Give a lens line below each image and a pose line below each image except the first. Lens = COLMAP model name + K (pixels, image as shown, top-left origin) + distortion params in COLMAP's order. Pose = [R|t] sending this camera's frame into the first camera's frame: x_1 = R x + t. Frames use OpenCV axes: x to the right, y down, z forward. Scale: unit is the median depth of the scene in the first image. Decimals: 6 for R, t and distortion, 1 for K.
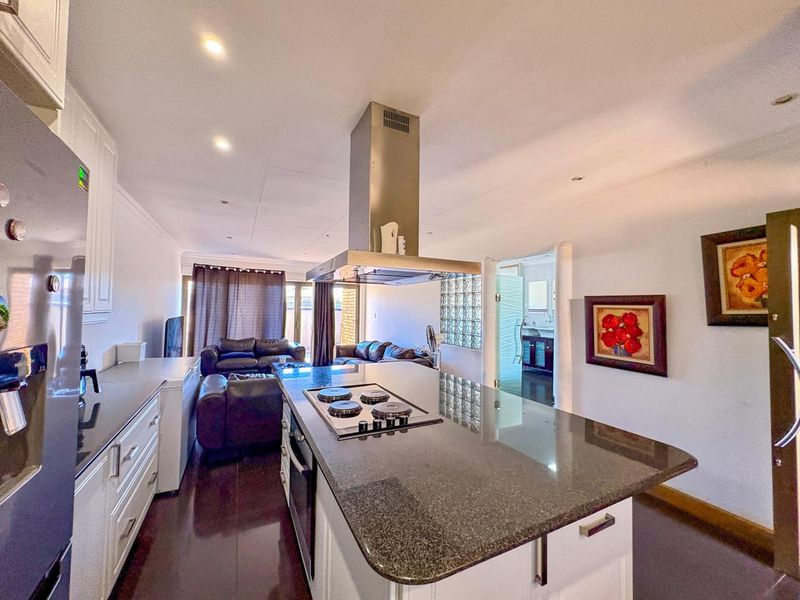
lens RADIAL K [[319.5, 0, 399.2], [0, 319.5, 300.9], [0, 0, 1]] dist [0.000358, 0.000094]
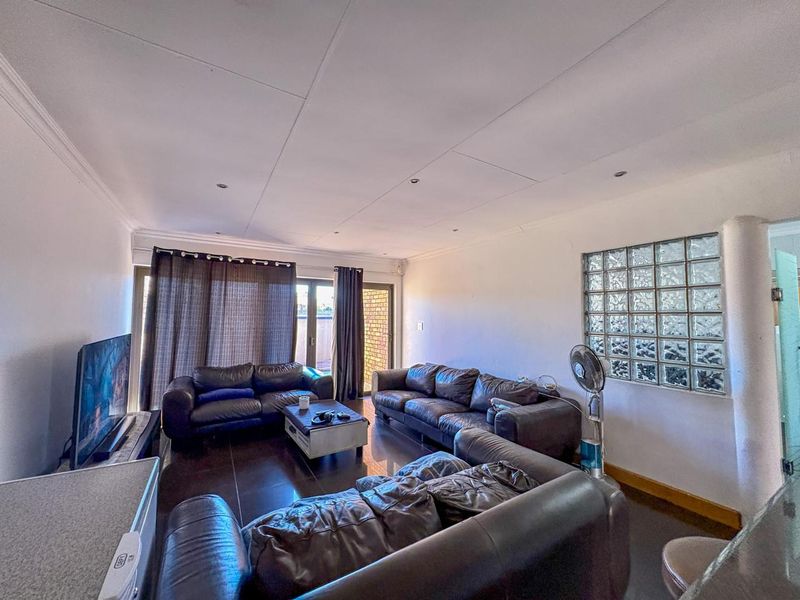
lens RADIAL K [[319.5, 0, 399.7], [0, 319.5, 300.7], [0, 0, 1]] dist [0.000358, 0.000094]
pose [[0.996948, -0.005956, 0.077838, -0.204342], [0.007840, 0.999683, -0.023927, 0.005857], [-0.077671, 0.024464, 0.996679, 0.328815]]
